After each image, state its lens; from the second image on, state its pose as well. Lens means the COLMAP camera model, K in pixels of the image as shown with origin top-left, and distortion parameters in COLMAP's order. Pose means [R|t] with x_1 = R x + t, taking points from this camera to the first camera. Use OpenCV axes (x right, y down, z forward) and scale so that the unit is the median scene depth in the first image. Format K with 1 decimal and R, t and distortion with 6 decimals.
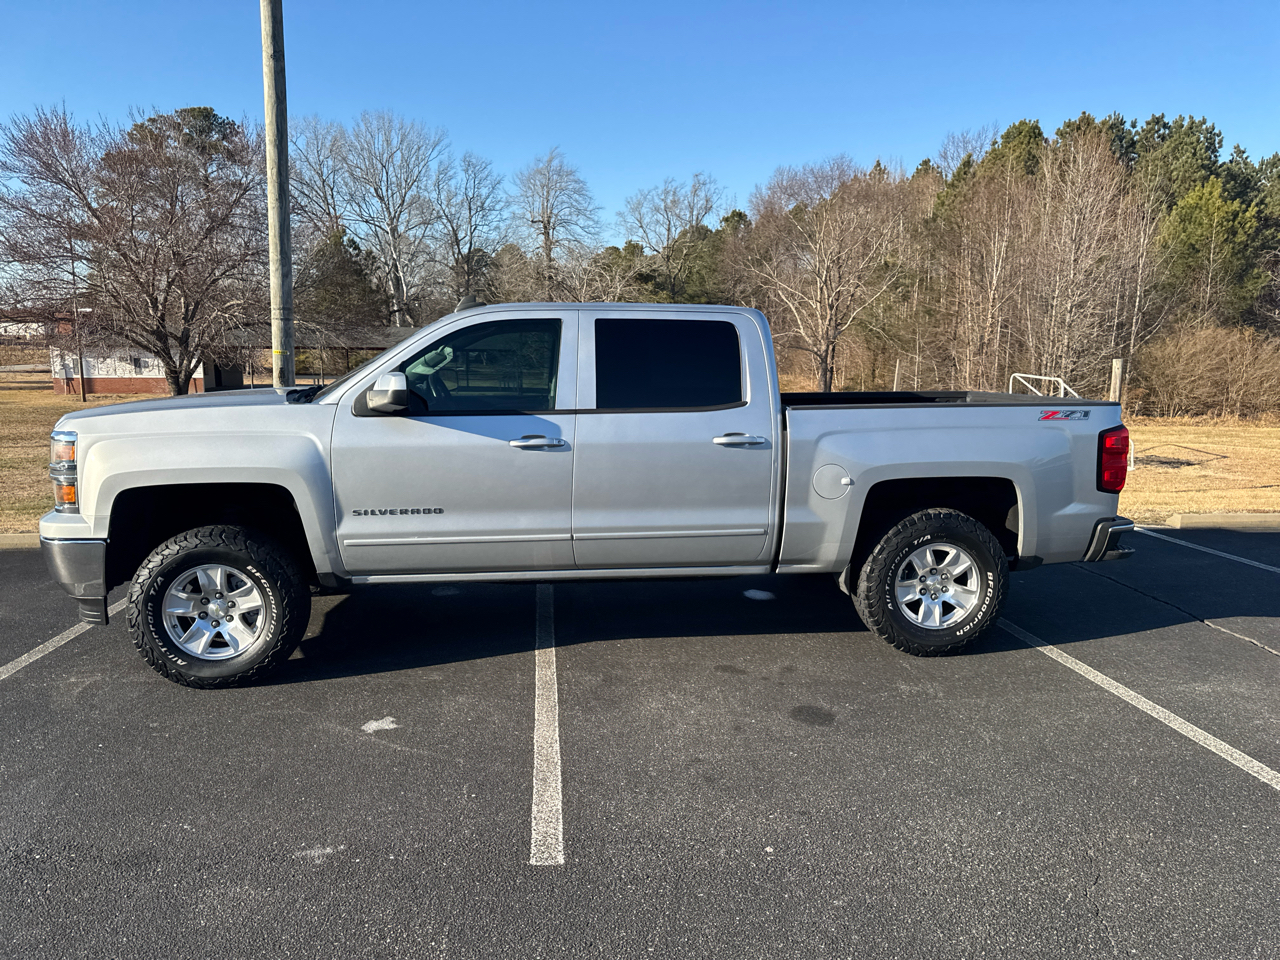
lens RADIAL K [[894.2, 0, 648.5], [0, 894.2, 498.8], [0, 0, 1]] dist [0.068896, -0.080579]
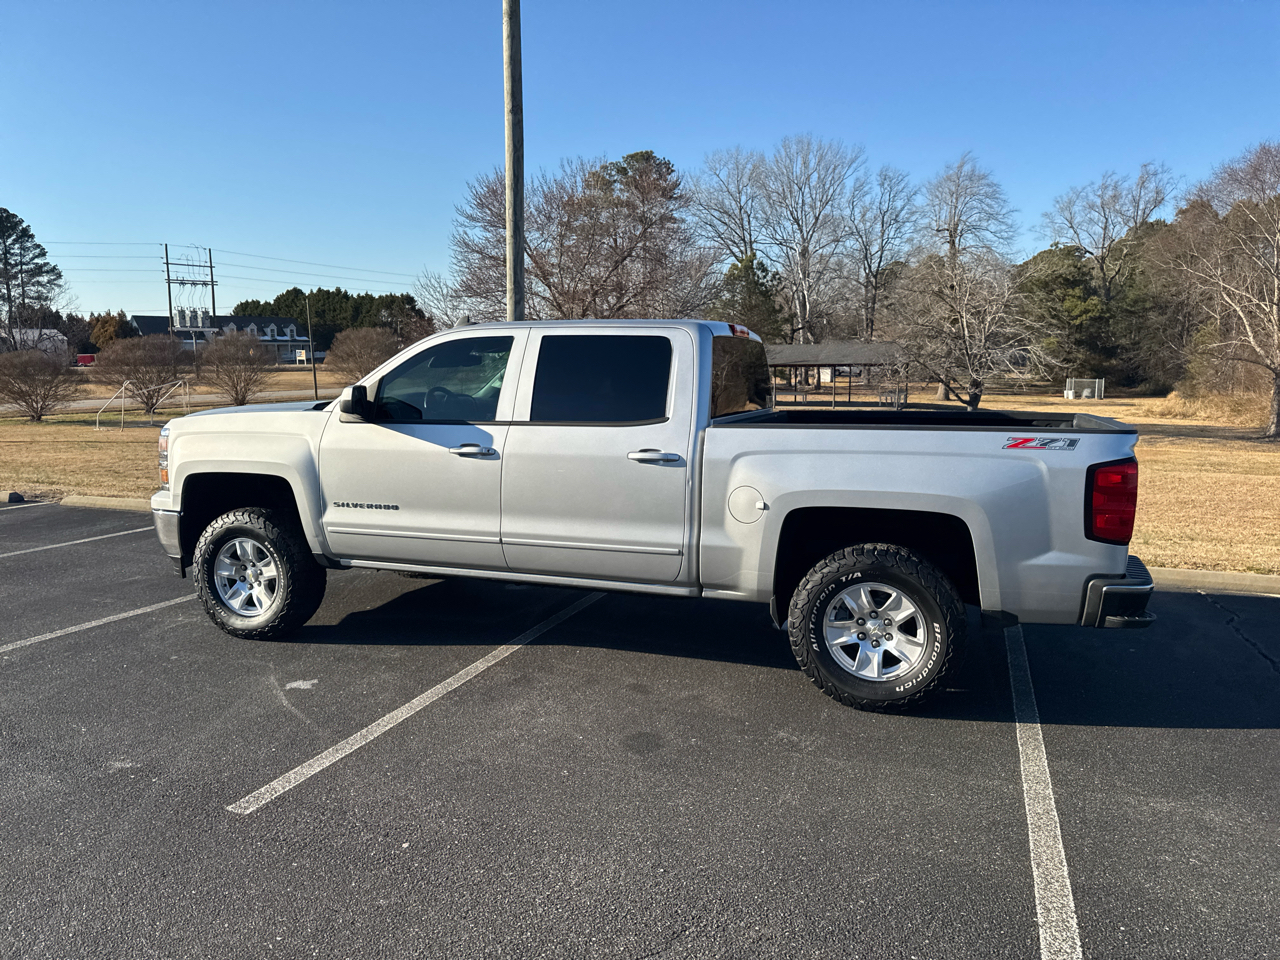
lens RADIAL K [[894.2, 0, 649.9], [0, 894.2, 501.8], [0, 0, 1]] dist [0.068896, -0.080579]
pose [[0.898608, 0.062876, -0.434225, 0.492004], [-0.068650, 0.997638, 0.002390, -0.016622], [0.433349, 0.027661, 0.900801, 0.107901]]
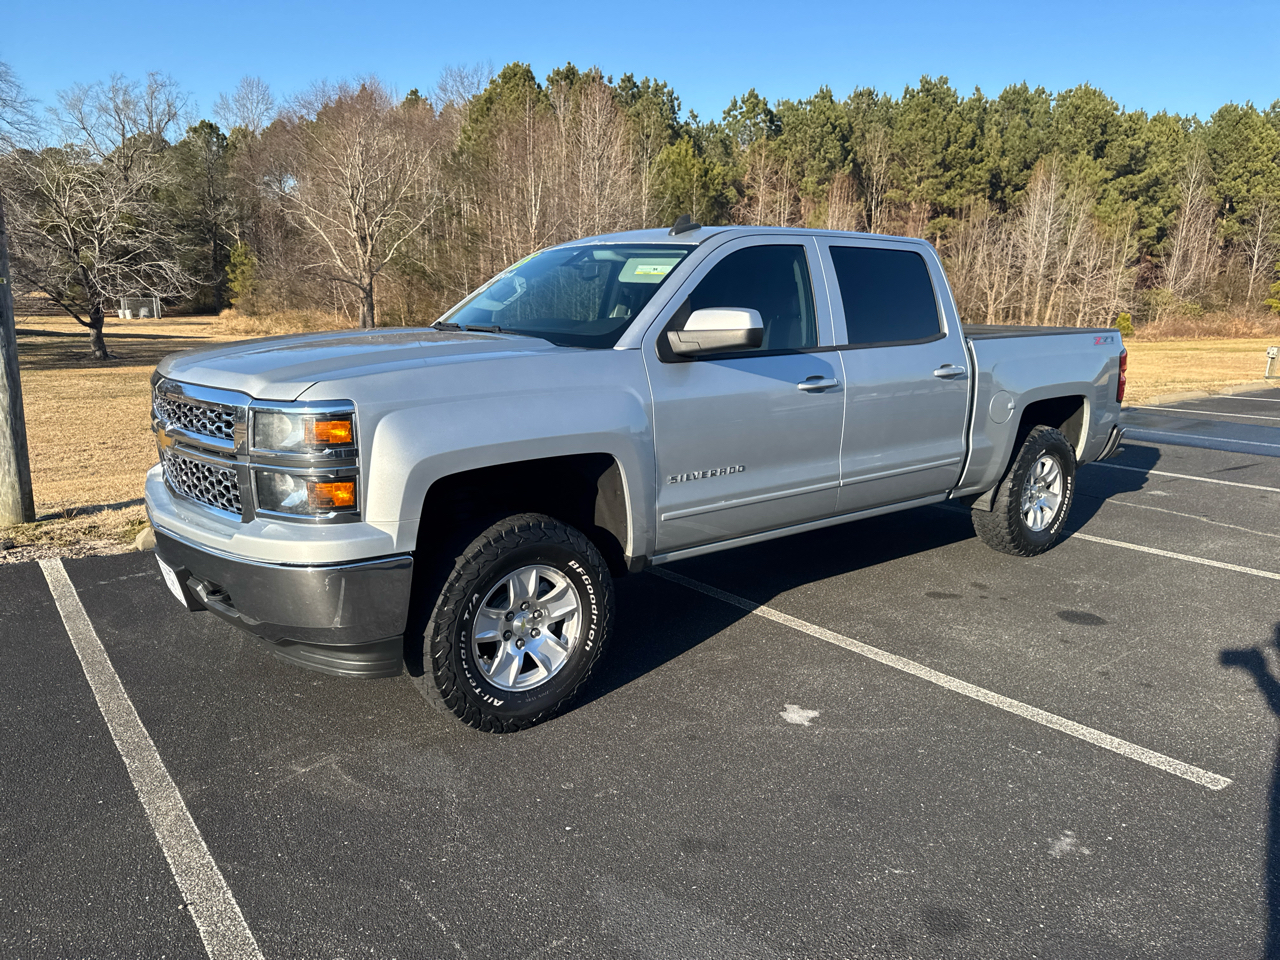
lens RADIAL K [[894.2, 0, 645.2], [0, 894.2, 493.8], [0, 0, 1]] dist [0.068896, -0.080579]
pose [[0.850998, -0.110491, 0.513414, -0.689961], [0.077405, 0.993329, 0.085473, -0.039015], [-0.519433, -0.032996, 0.853874, 0.277253]]
